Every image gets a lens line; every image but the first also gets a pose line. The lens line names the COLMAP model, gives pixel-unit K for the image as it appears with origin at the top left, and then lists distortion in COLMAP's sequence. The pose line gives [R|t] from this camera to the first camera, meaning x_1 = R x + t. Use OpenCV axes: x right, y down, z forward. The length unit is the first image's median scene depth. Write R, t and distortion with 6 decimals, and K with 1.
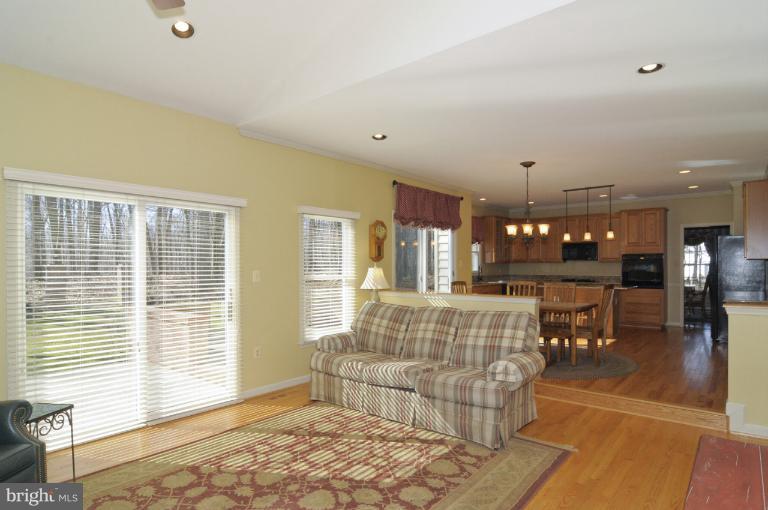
lens RADIAL K [[435.6, 0, 383.4], [0, 435.6, 266.5], [0, 0, 1]] dist [0.020747, 0.000191]
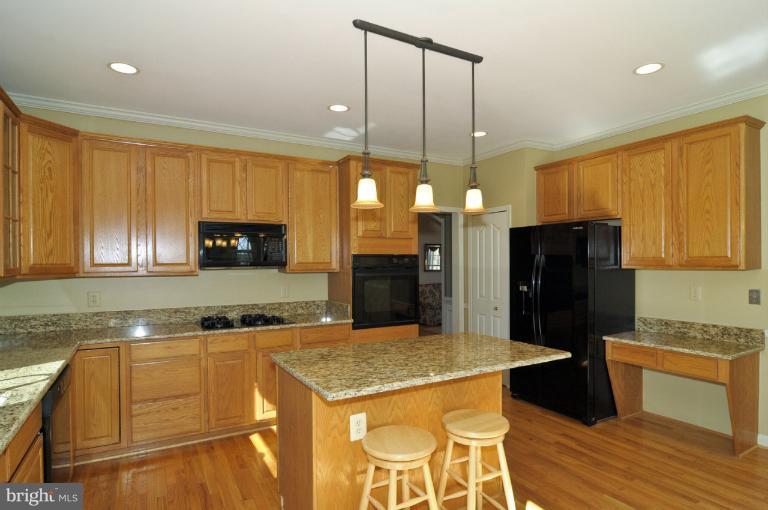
lens RADIAL K [[435.6, 0, 383.4], [0, 435.6, 266.5], [0, 0, 1]] dist [0.020747, 0.000191]
pose [[0.367435, -0.006820, 0.930024, 0.143774], [0.014030, 0.999900, 0.001790, -0.015613], [-0.929944, 0.012391, 0.367494, 0.807854]]
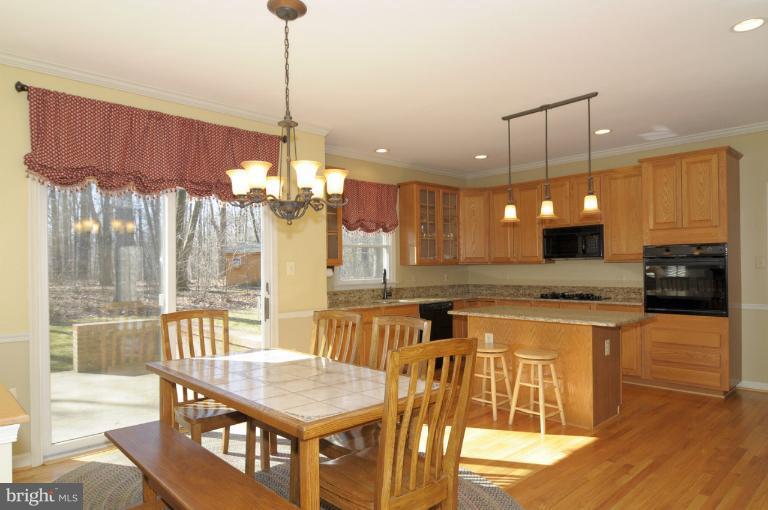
lens RADIAL K [[490.6, 0, 383.8], [0, 490.6, 262.8], [0, 0, 1]] dist [-0.001162, 0.000386]
pose [[0.991103, -0.011620, -0.132588, 0.322299], [0.009756, 0.999844, -0.014698, -0.002966], [0.132738, 0.013274, 0.991062, 0.399238]]
